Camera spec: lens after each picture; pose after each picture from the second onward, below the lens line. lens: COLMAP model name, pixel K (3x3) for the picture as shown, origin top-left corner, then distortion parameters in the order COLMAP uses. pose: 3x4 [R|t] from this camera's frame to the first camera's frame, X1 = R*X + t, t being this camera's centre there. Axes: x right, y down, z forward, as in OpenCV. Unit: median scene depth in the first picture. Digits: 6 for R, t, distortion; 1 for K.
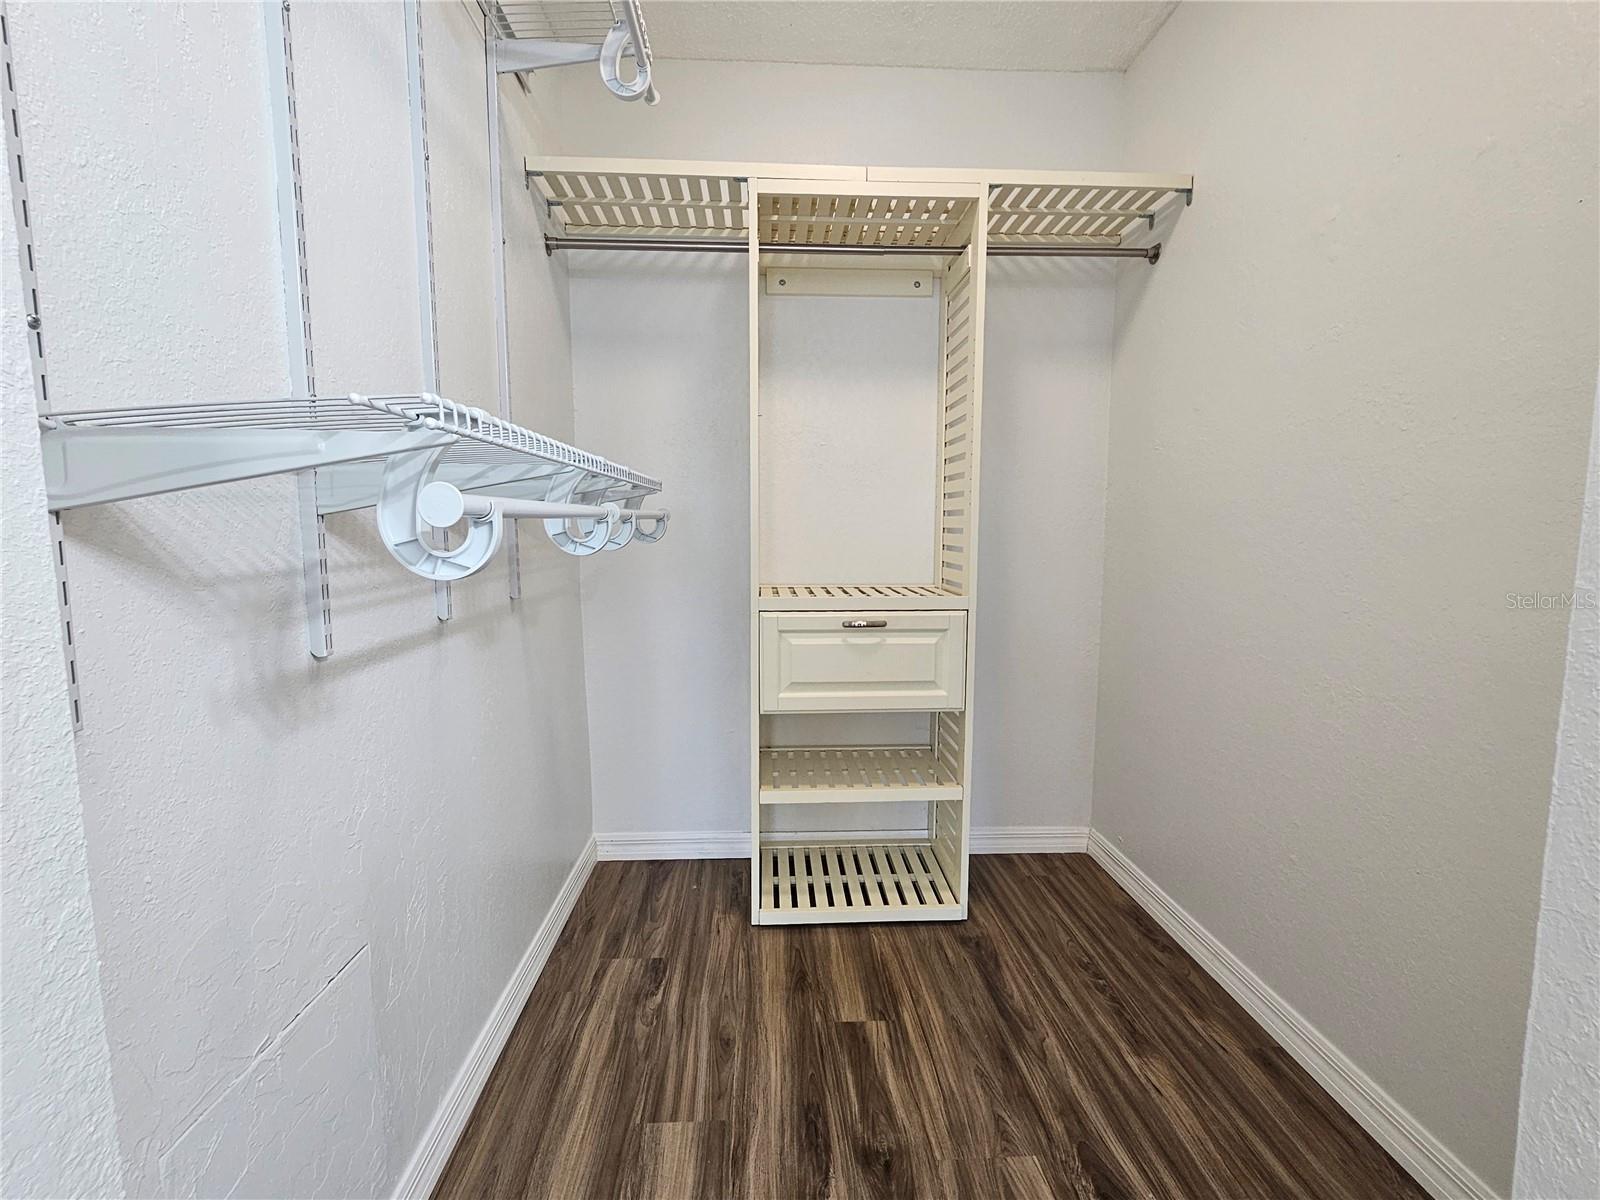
lens RADIAL K [[749.9, 0, 797.4], [0, 749.9, 604.2], [0, 0, 1]] dist [0.003180, 0.001753]
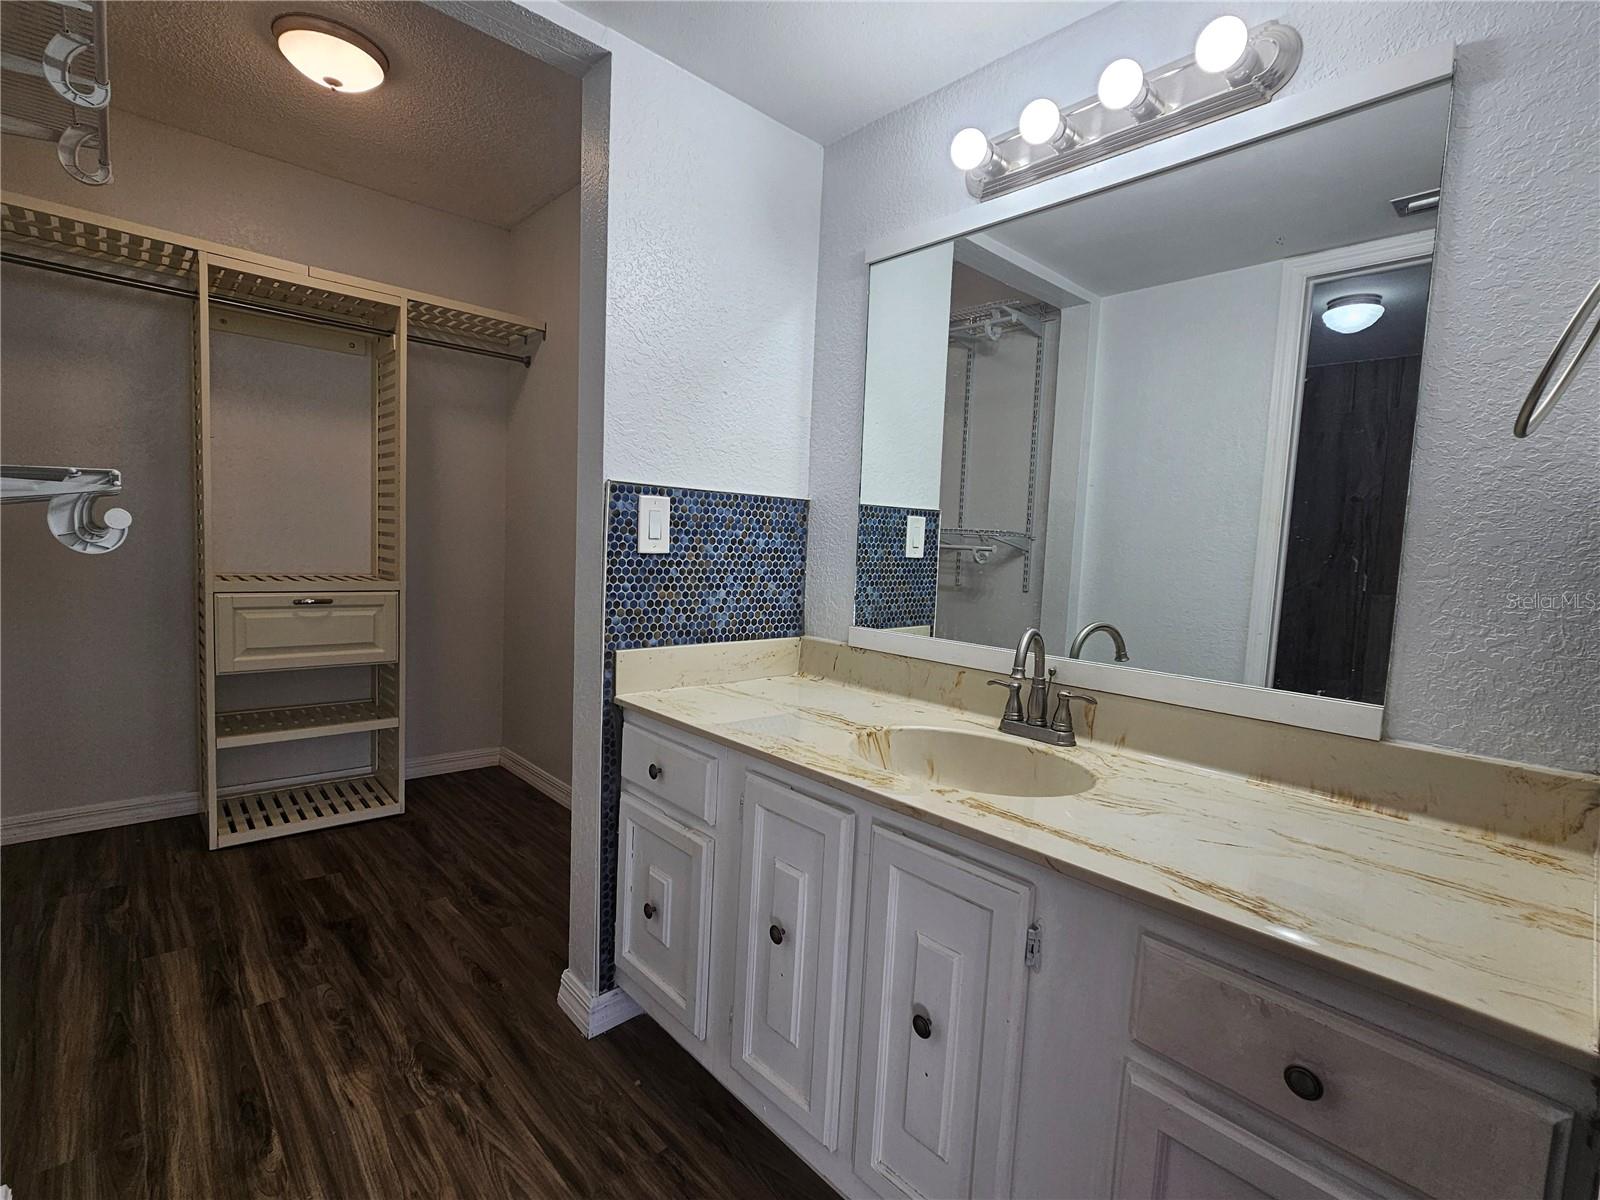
lens RADIAL K [[749.9, 0, 795.9], [0, 749.9, 606.0], [0, 0, 1]] dist [0.003180, 0.001753]
pose [[0.768913, -0.019645, 0.639051, -0.101337], [0.020876, 0.999766, 0.005616, 0.042927], [-0.639012, 0.009022, 0.769144, -0.554343]]
